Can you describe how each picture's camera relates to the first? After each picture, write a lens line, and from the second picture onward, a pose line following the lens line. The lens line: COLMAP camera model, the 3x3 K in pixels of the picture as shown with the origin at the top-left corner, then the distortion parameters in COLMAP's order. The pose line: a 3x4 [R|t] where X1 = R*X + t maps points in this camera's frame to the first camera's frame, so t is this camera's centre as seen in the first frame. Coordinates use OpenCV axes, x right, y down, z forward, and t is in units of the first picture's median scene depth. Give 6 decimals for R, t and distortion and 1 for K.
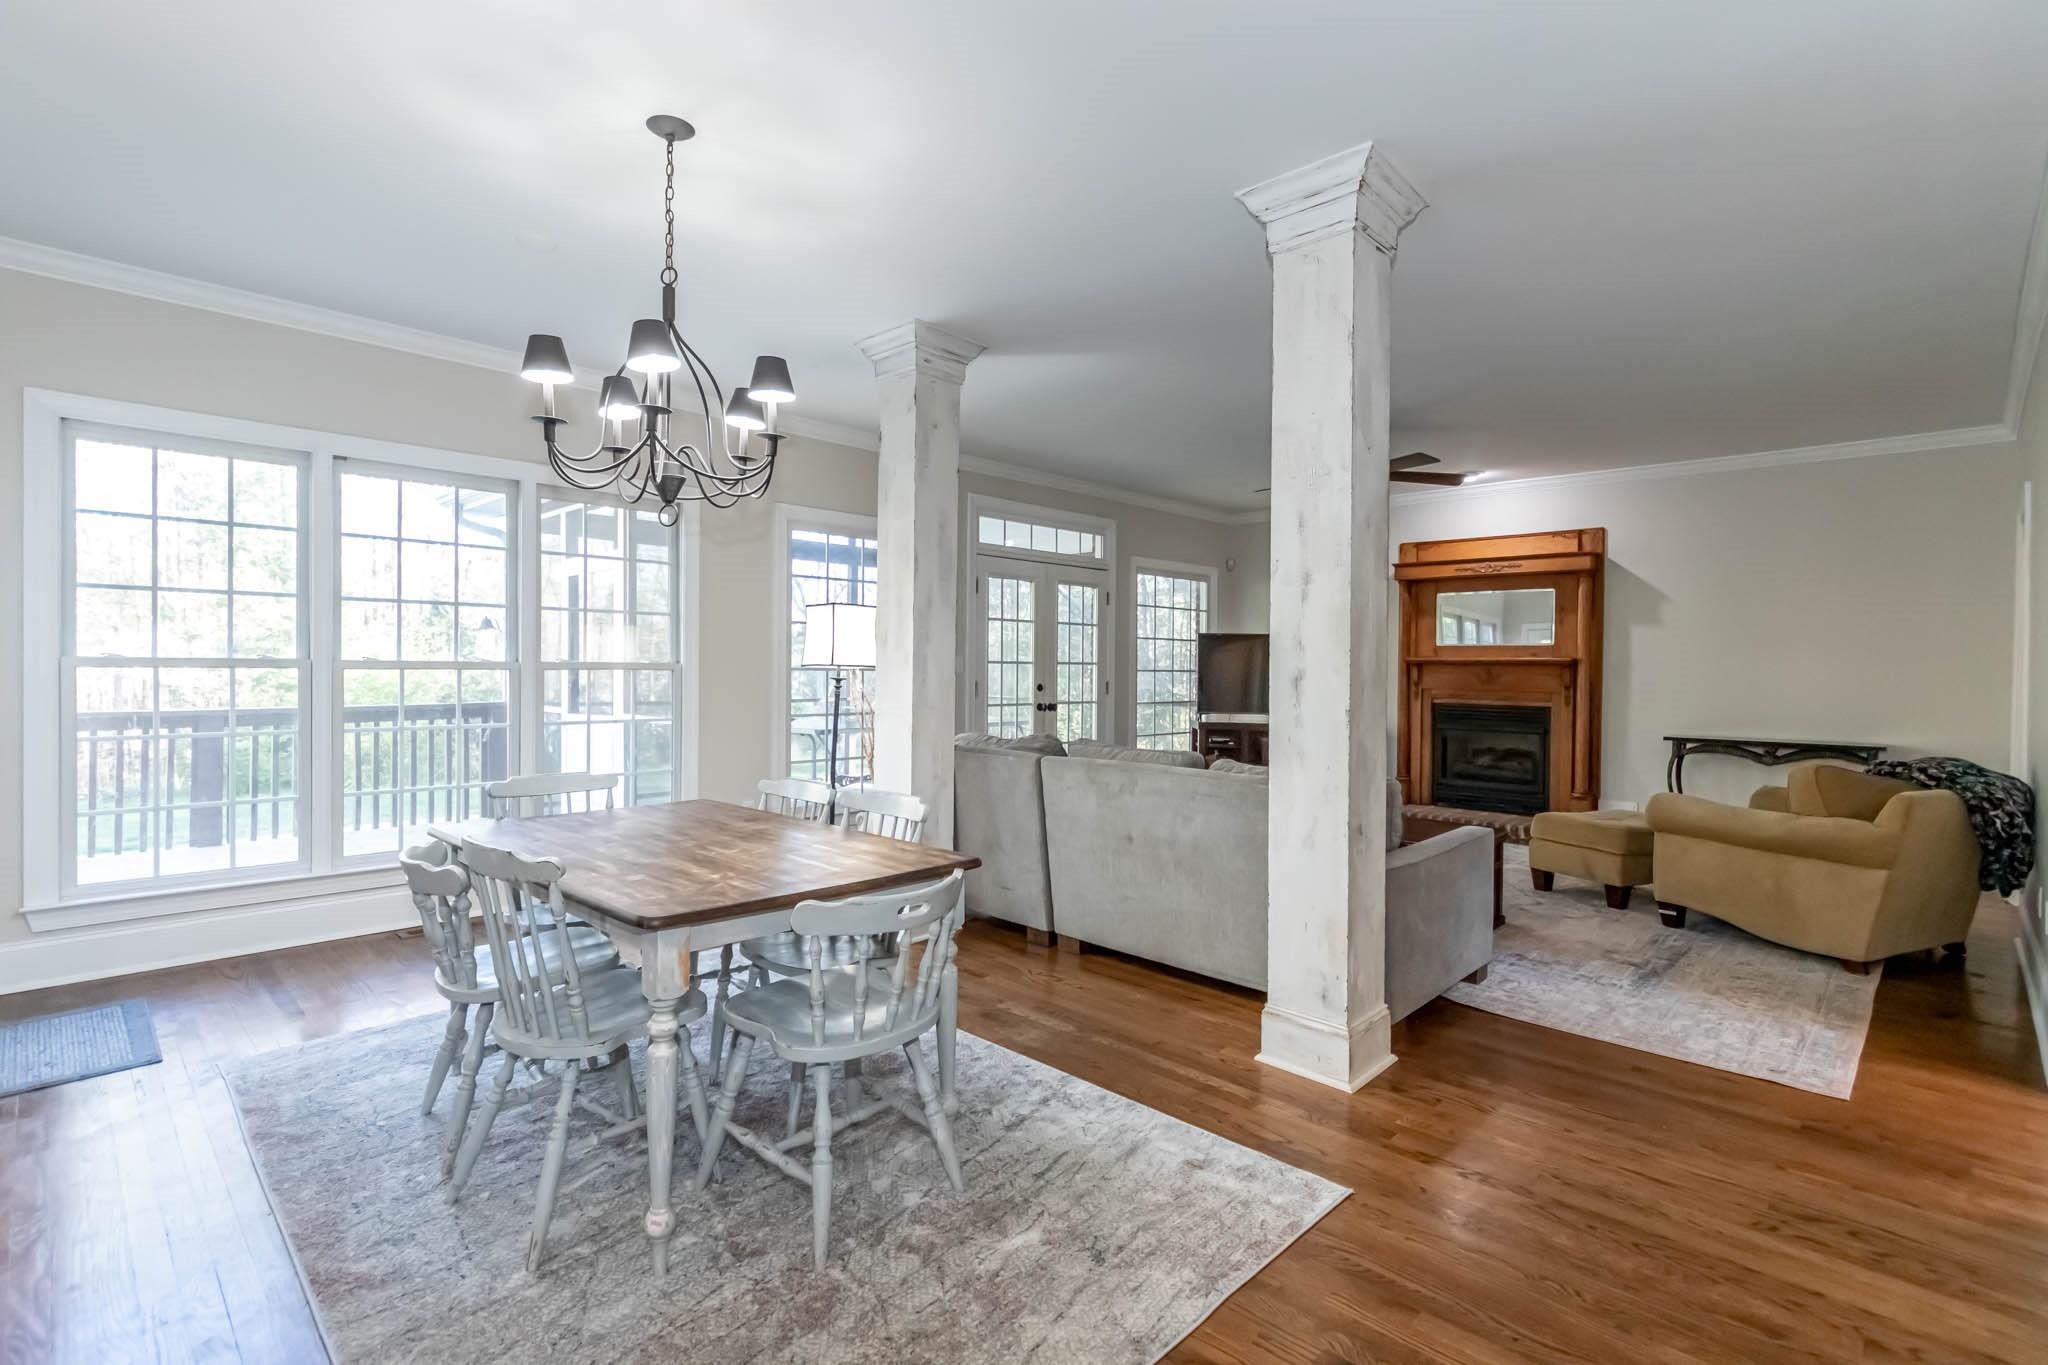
lens RADIAL K [[953.3, 0, 1019.0], [0, 953.3, 672.4], [0, 0, 1]] dist [0.004576, -0.003065]
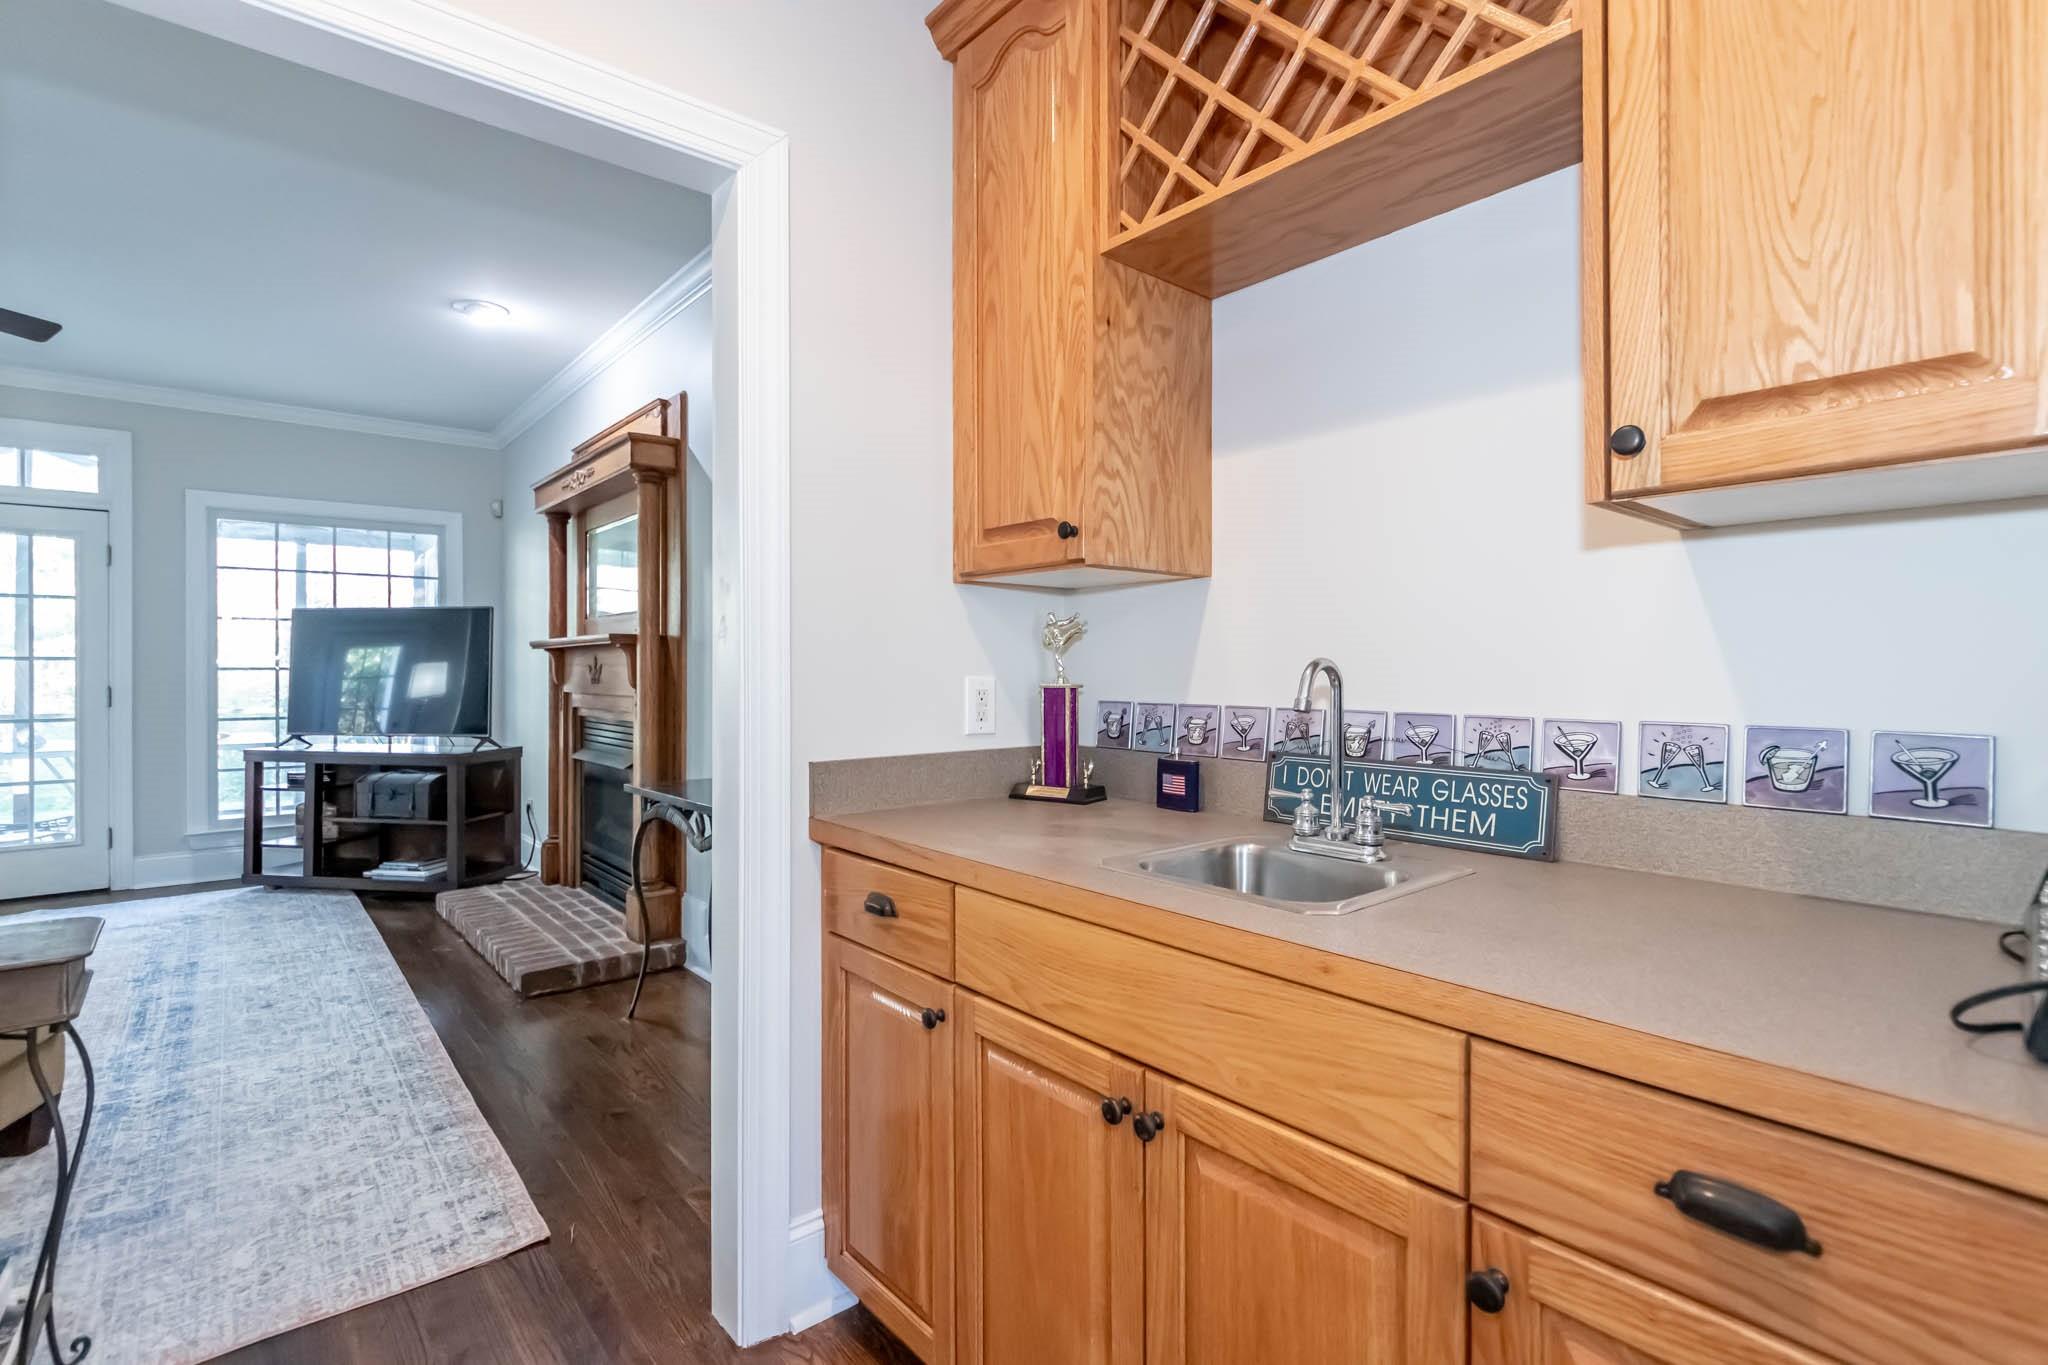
lens RADIAL K [[953.3, 0, 1018.1], [0, 953.3, 671.6], [0, 0, 1]] dist [0.004576, -0.003065]
pose [[0.995178, -0.015803, -0.096807, 0.882373], [0.015631, 0.999875, -0.002531, 0.012368], [0.096835, 0.001006, 0.995300, 0.497478]]
